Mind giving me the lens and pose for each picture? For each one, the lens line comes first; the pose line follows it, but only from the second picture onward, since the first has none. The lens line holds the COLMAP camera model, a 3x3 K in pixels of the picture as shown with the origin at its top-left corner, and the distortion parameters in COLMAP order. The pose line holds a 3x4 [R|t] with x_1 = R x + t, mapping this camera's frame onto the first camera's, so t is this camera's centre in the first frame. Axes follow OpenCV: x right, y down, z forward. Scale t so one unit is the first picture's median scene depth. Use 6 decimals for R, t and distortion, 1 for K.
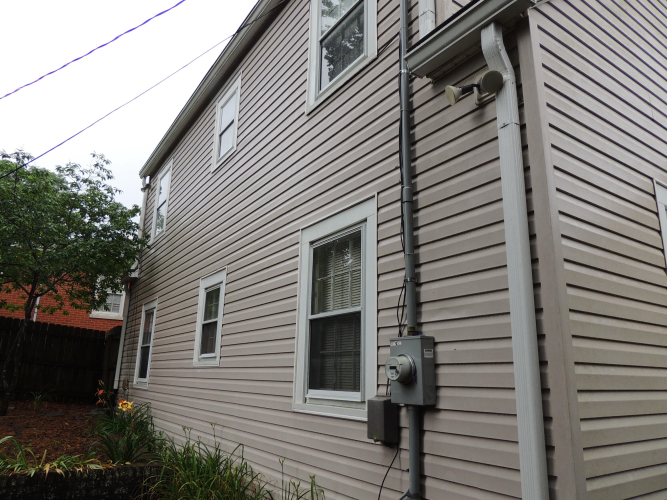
lens RADIAL K [[472.6, 0, 334.7], [0, 472.6, 251.9], [0, 0, 1]] dist [-0.026304, 0.006101]
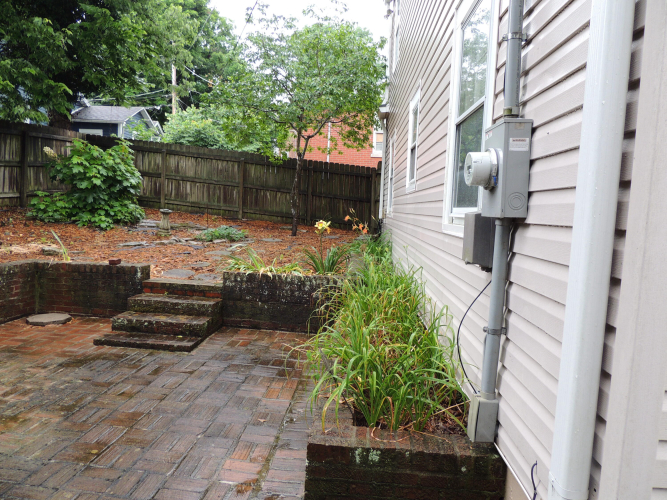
lens RADIAL K [[472.6, 0, 333.6], [0, 472.6, 249.4], [0, 0, 1]] dist [-0.026304, 0.006101]
pose [[0.800135, 0.063600, -0.596439, 0.320662], [0.132390, 0.951114, 0.279024, 0.109204], [0.585028, -0.302220, 0.752599, 0.235814]]
